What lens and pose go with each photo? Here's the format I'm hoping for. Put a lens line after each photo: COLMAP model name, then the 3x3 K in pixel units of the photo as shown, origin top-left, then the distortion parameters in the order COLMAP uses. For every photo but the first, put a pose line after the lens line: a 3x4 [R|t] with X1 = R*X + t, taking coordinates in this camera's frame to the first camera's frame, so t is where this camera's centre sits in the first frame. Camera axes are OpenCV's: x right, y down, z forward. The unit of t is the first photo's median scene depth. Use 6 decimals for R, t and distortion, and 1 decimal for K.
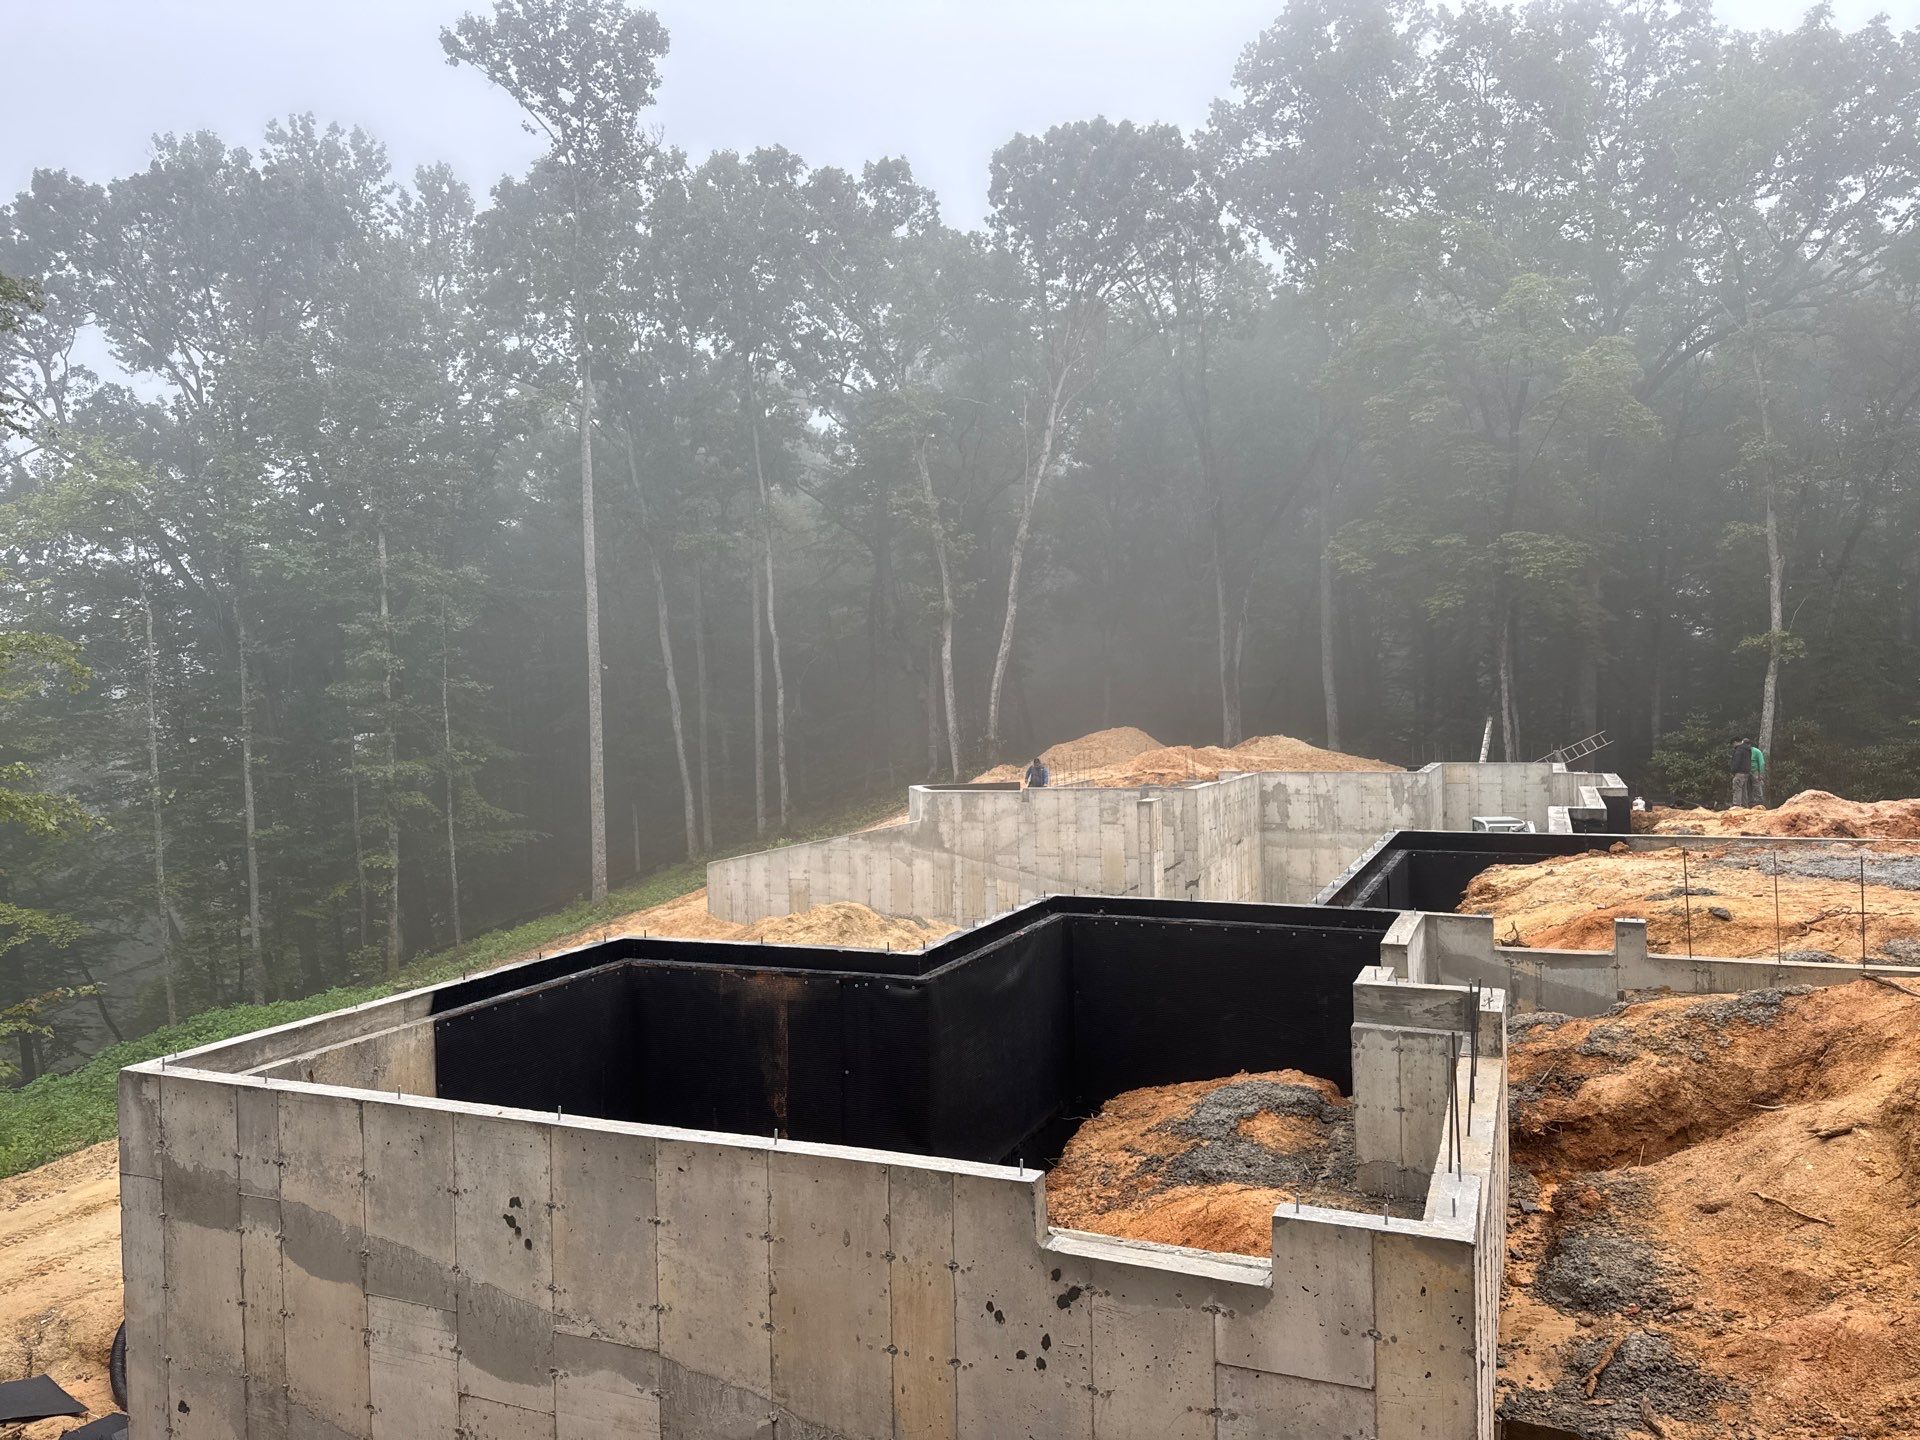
lens RADIAL K [[1467.2, 0, 1013.1], [0, 1467.2, 723.8], [0, 0, 1]] dist [0.086719, -0.135363]
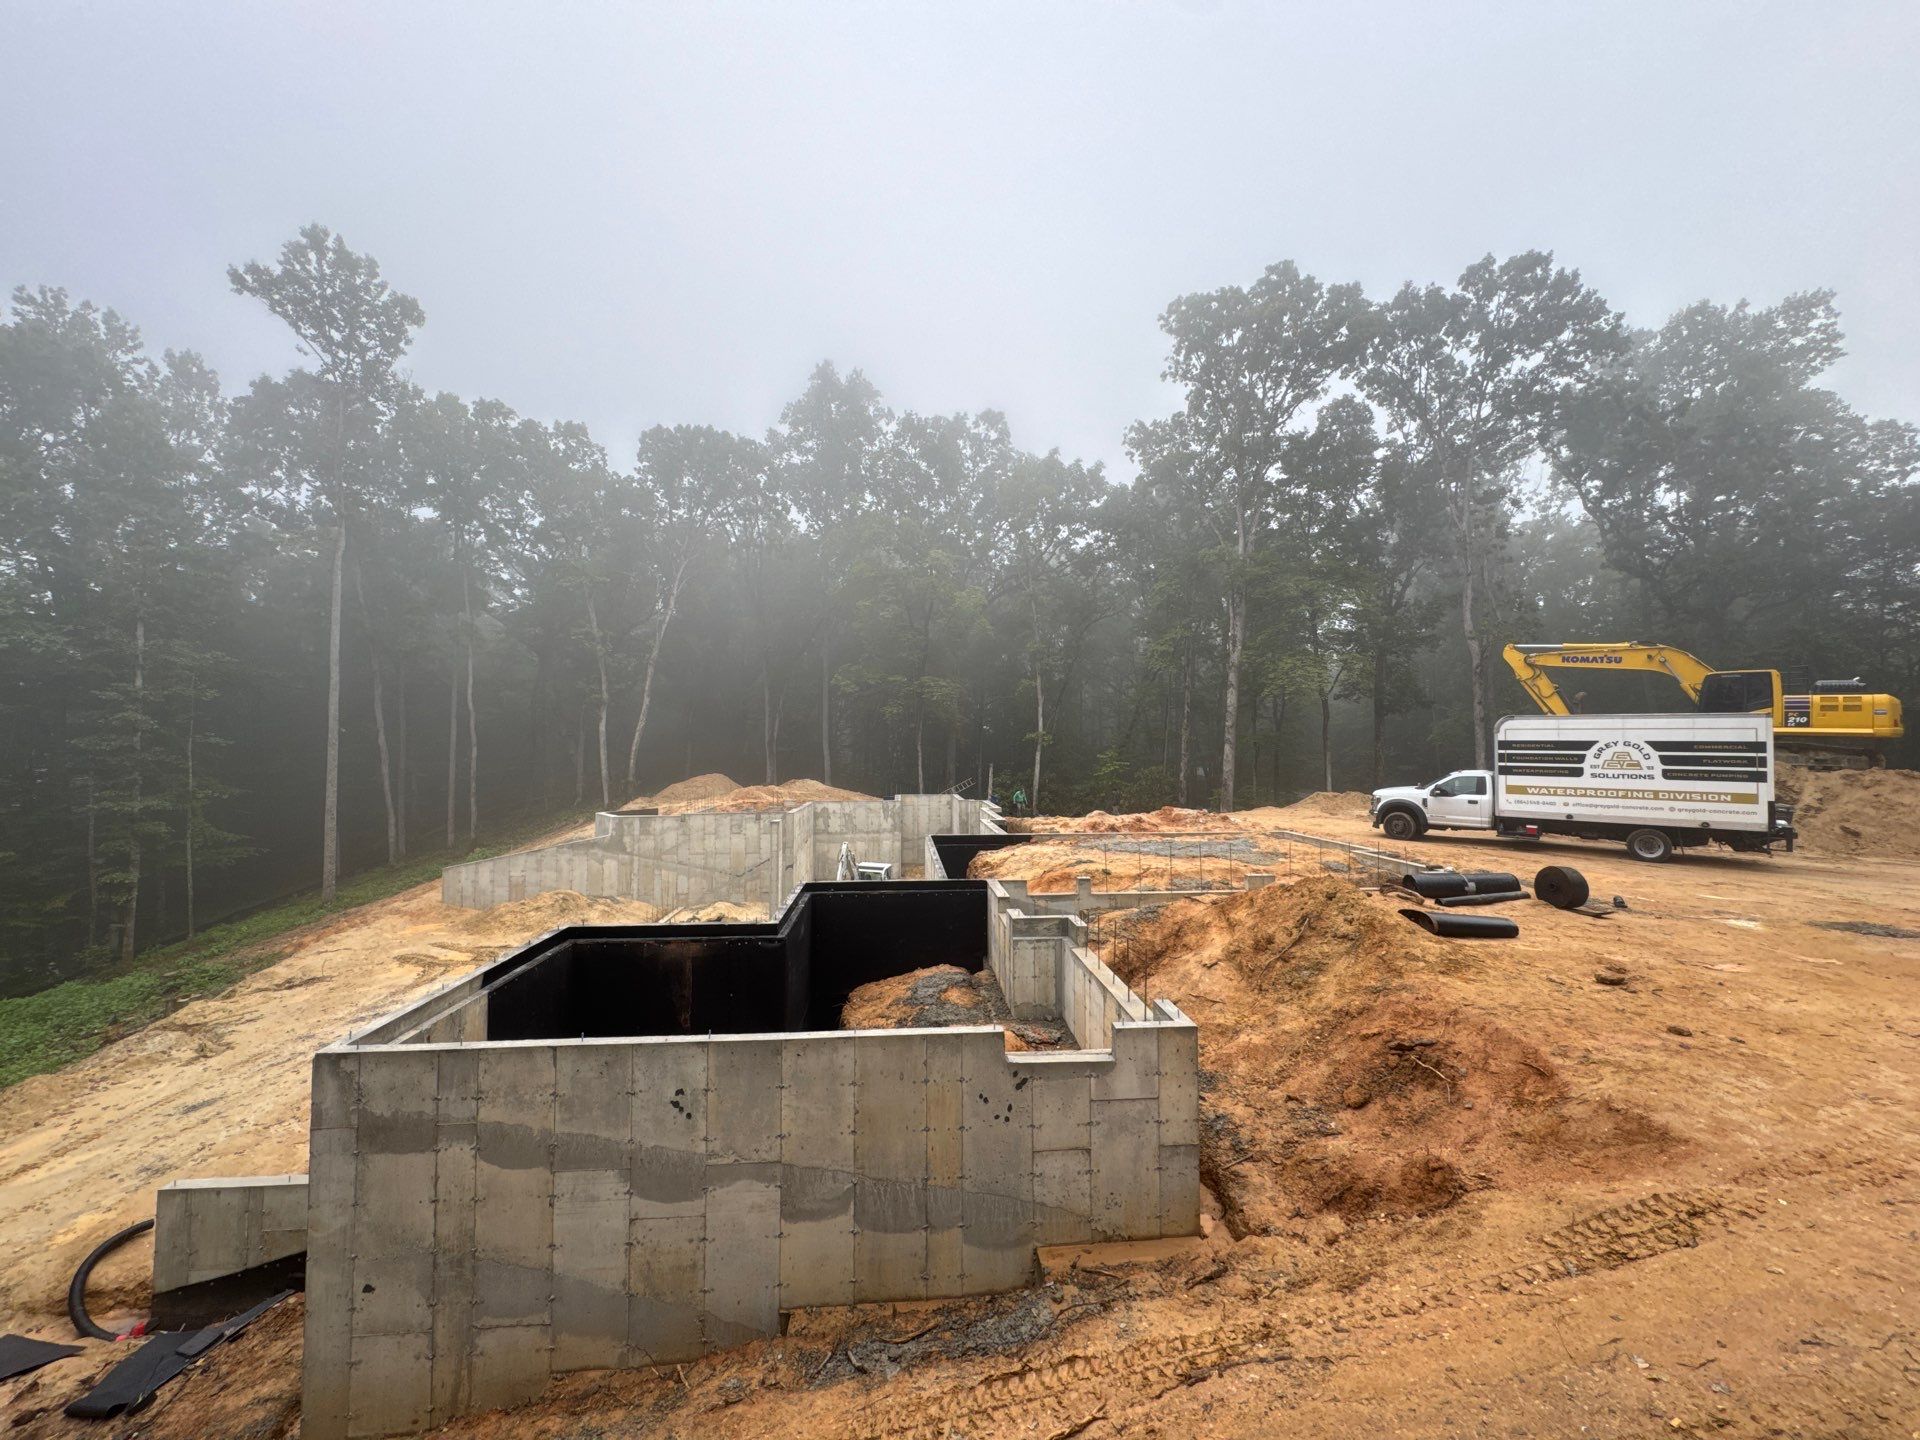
lens RADIAL K [[807.8, 0, 1041.0], [0, 807.8, 708.5], [0, 0, 1]] dist [0.003575, -0.004933]
pose [[0.860553, 0.049358, 0.506964, -0.111210], [-0.013138, 0.997114, -0.074776, -0.011960], [-0.509191, 0.057688, 0.858718, -0.006136]]
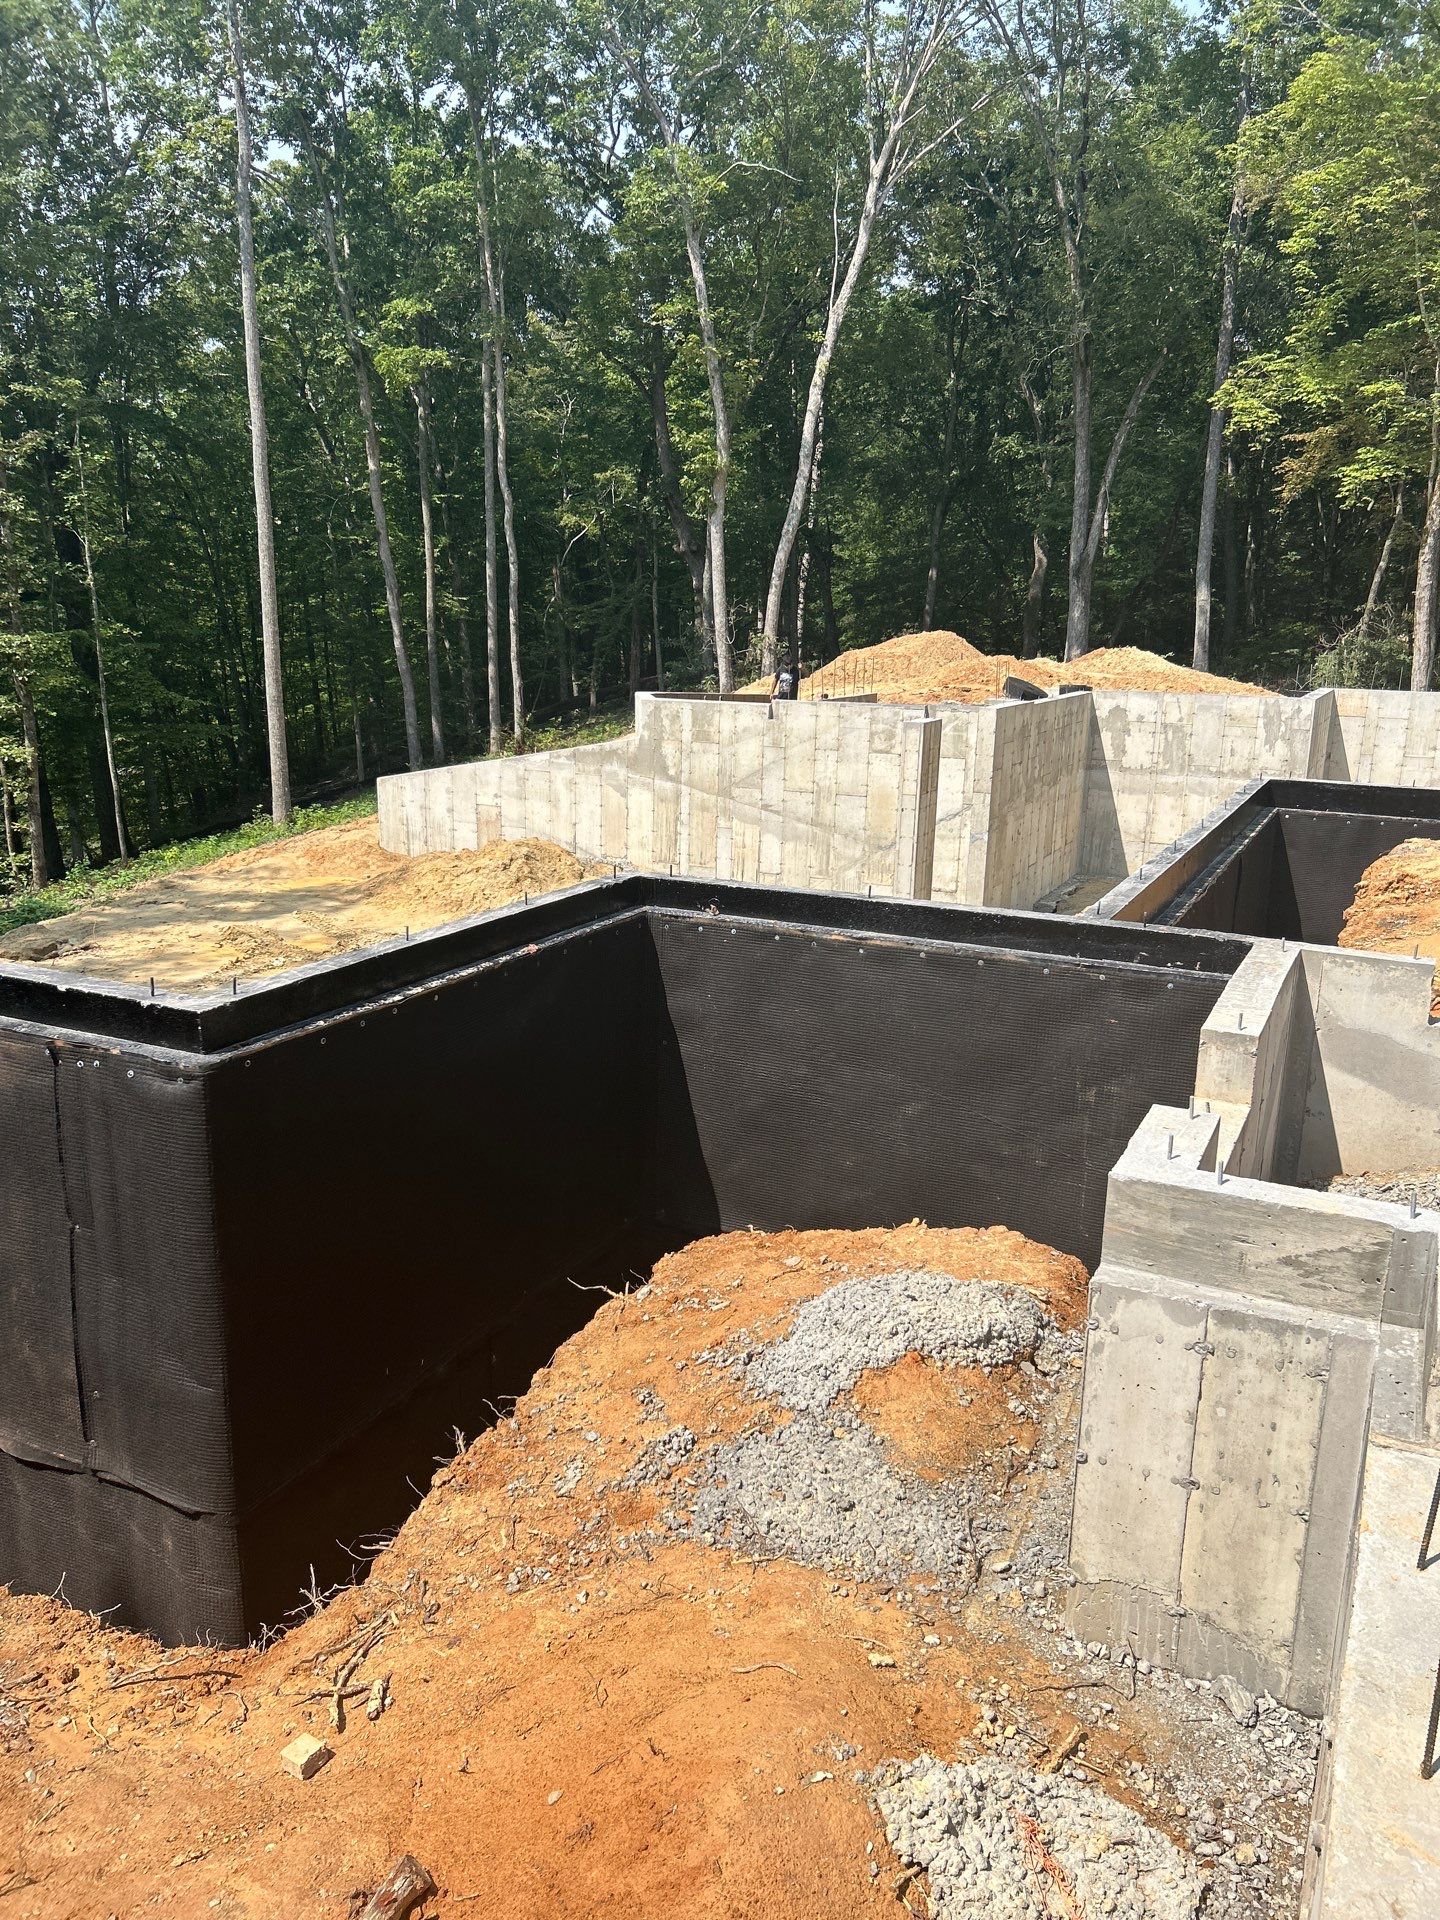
lens RADIAL K [[1467.2, 0, 721.0], [0, 1467.2, 1045.3], [0, 0, 1]] dist [0.086719, -0.135363]
pose [[0.994892, 0.059299, -0.081696, 0.052789], [-0.035504, 0.963121, 0.266718, 0.012833], [0.094500, -0.262455, 0.960306, 0.207428]]
